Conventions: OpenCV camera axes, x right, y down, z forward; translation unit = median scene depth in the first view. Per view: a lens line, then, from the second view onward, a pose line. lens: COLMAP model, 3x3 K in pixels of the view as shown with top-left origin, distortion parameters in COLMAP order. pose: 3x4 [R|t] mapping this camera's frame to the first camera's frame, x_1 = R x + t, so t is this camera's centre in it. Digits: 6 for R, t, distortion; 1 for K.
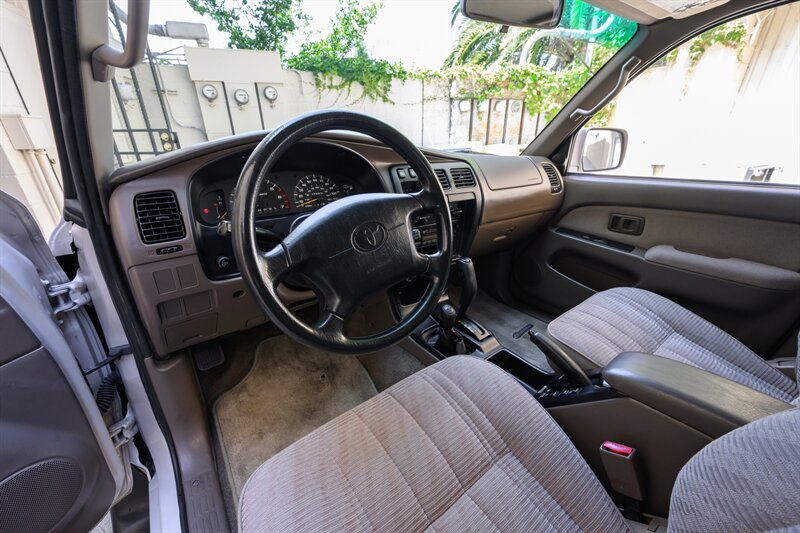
lens RADIAL K [[320.9, 0, 401.8], [0, 320.9, 265.6], [0, 0, 1]] dist [0.000672, -0.000080]
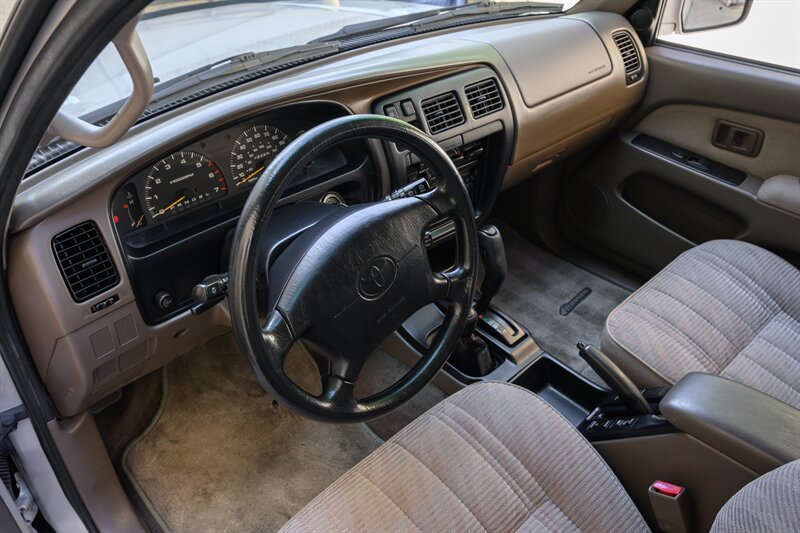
lens RADIAL K [[667.9, 0, 405.5], [0, 667.9, 267.2], [0, 0, 1]] dist [-0.004205, -0.001929]
pose [[0.994182, -0.060392, 0.089192, -0.109491], [0.036733, 0.968491, 0.246323, -0.318301], [-0.101257, -0.241613, 0.965075, -0.352519]]
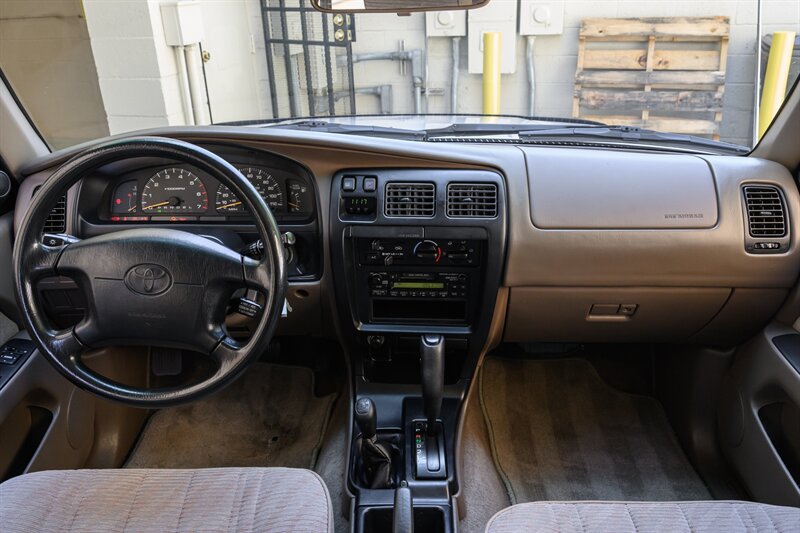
lens RADIAL K [[687.6, 0, 396.9], [0, 687.6, 273.6], [0, 0, 1]] dist [-0.007254, 0.016445]
pose [[0.773568, 0.240370, -0.586357, 0.949495], [-0.216224, 0.969861, 0.112325, -0.289756], [0.595685, 0.039894, 0.802227, -0.062485]]
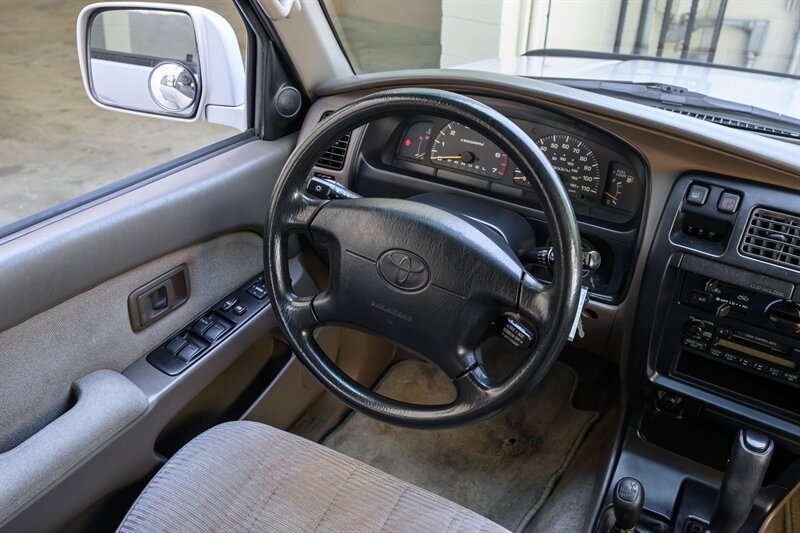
lens RADIAL K [[687.6, 0, 398.6], [0, 687.6, 269.8], [0, 0, 1]] dist [-0.007254, 0.016445]
pose [[0.393680, 0.481875, -0.782823, 0.665478], [-0.370605, 0.862516, 0.344554, -0.377373], [0.841230, 0.154473, 0.518141, 0.136168]]
